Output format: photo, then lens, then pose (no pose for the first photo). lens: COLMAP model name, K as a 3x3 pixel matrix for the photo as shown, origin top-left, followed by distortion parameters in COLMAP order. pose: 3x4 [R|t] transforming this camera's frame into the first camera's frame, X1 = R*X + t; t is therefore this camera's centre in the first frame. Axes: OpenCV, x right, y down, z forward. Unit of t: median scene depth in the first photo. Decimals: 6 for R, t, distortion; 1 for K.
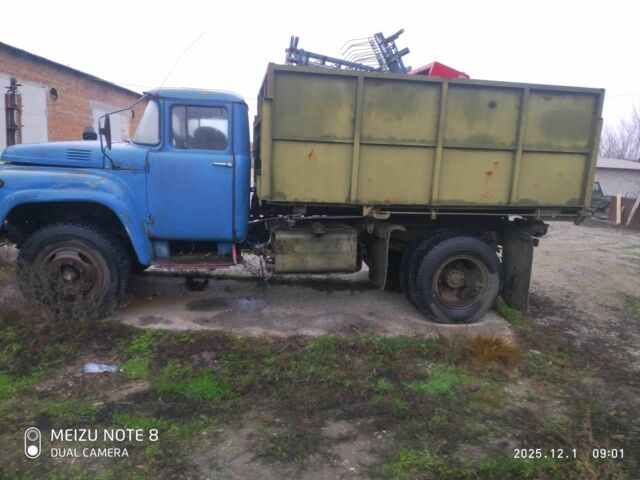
lens RADIAL K [[456.5, 0, 319.8], [0, 456.5, 244.2], [0, 0, 1]] dist [0.046647, -0.096948]
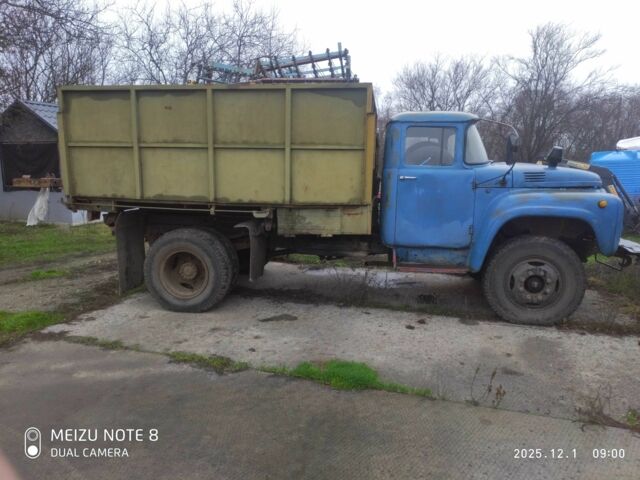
lens RADIAL K [[456.5, 0, 319.8], [0, 456.5, 244.2], [0, 0, 1]] dist [0.046647, -0.096948]
pose [[0.943582, 0.023795, -0.330282, 0.689213], [-0.032670, 0.999238, -0.021344, 0.021761], [0.329523, 0.030930, 0.943641, 0.066467]]
